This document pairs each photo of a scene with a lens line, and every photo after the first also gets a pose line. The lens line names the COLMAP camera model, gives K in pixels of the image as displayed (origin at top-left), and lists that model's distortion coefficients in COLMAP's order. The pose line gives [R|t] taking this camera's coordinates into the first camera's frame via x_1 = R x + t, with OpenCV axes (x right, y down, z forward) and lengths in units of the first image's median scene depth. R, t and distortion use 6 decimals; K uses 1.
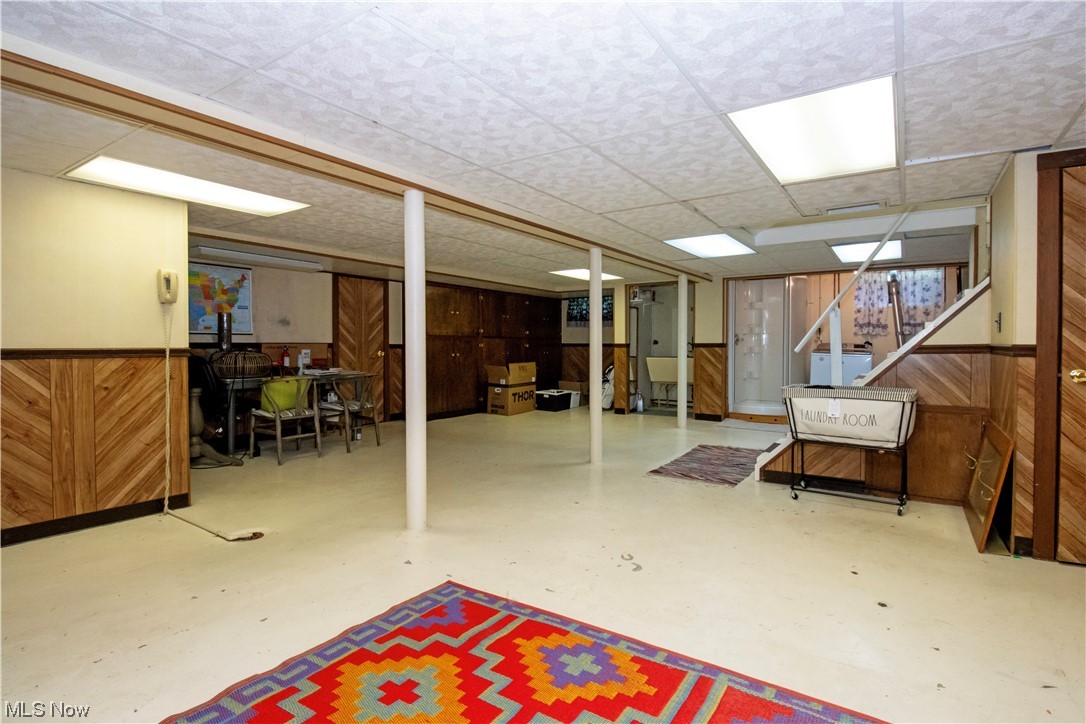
lens RADIAL K [[543.9, 0, 538.7], [0, 543.9, 355.9], [0, 0, 1]] dist [-0.003379, -0.000352]
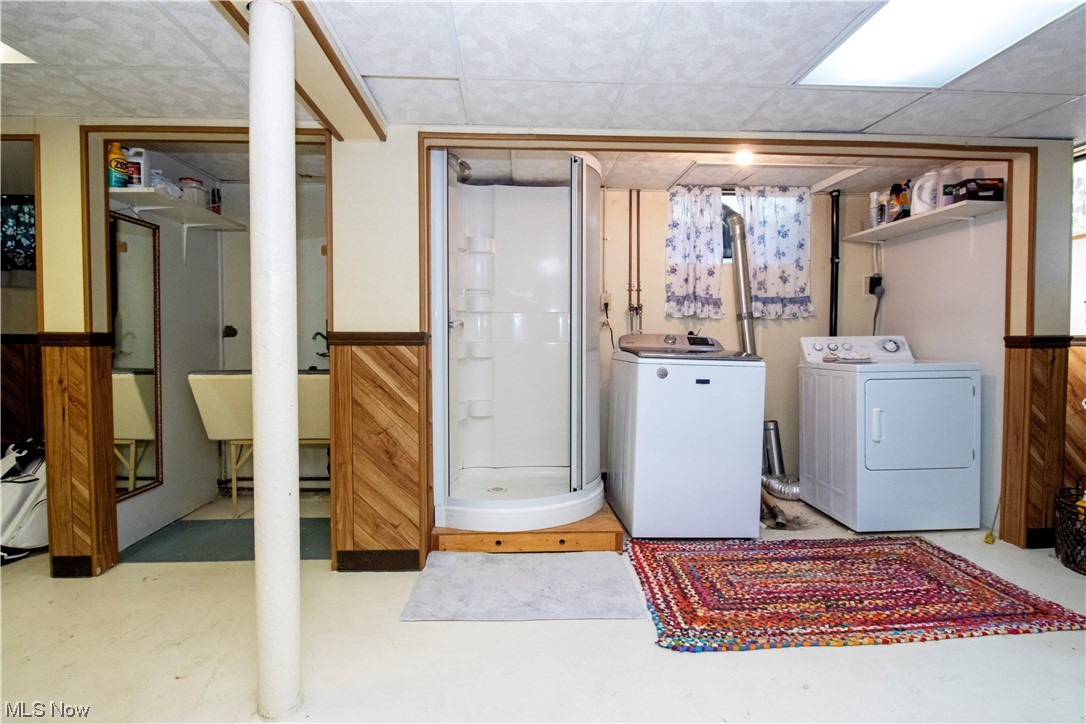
lens RADIAL K [[543.9, 0, 540.1], [0, 543.9, 355.8], [0, 0, 1]] dist [-0.003379, -0.000352]
pose [[0.800164, -0.016428, 0.599556, 0.196904], [0.011618, 0.999862, 0.011891, -0.012133], [-0.599669, -0.002549, 0.800244, 0.686161]]
